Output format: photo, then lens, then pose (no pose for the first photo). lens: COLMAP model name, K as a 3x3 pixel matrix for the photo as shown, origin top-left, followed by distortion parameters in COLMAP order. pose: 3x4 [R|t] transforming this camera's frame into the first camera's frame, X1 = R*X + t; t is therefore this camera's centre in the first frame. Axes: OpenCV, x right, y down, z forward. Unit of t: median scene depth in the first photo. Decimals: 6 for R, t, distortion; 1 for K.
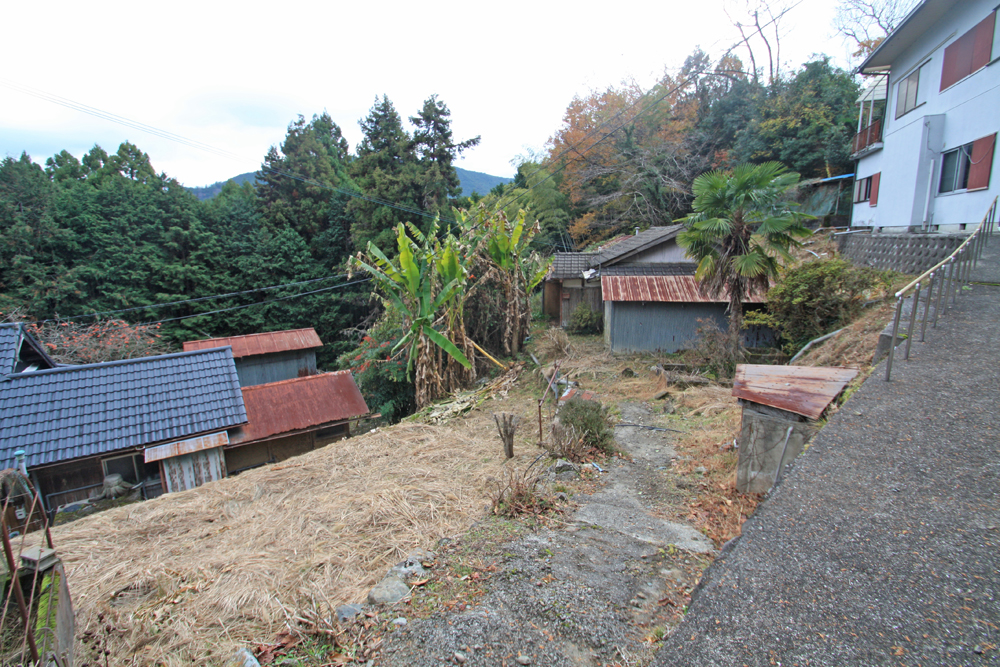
lens RADIAL K [[464.8, 0, 498.1], [0, 464.8, 327.3], [0, 0, 1]] dist [0.003919, -0.010082]
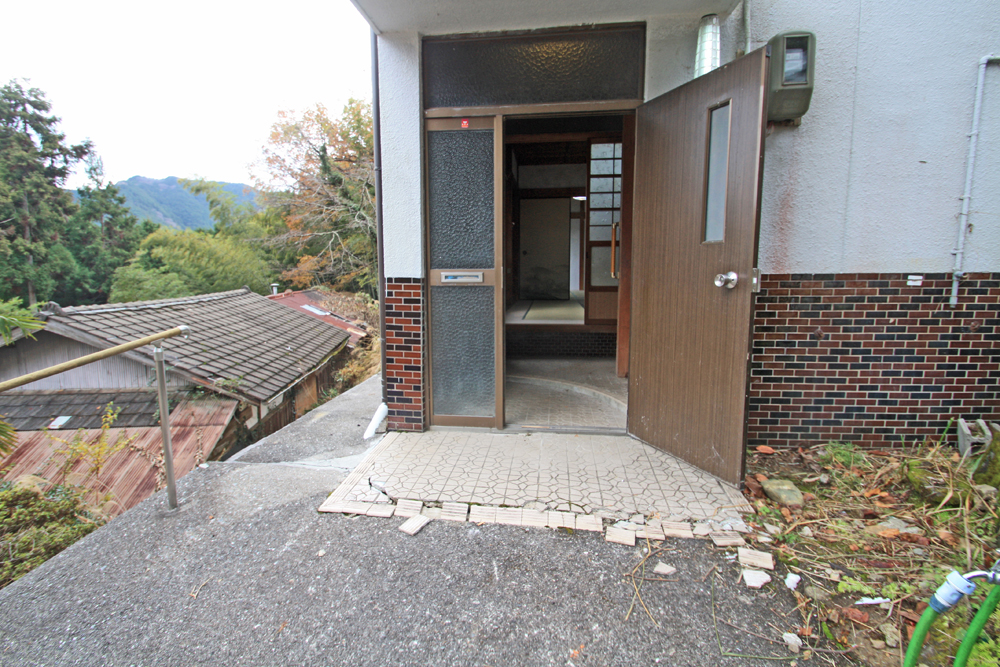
lens RADIAL K [[464.8, 0, 498.1], [0, 464.8, 327.3], [0, 0, 1]] dist [0.003919, -0.010082]
pose [[0.958824, -0.023327, 0.283043, 0.537538], [0.042855, 0.997093, -0.062999, -0.122694], [-0.280750, 0.072534, 0.957036, 0.340827]]
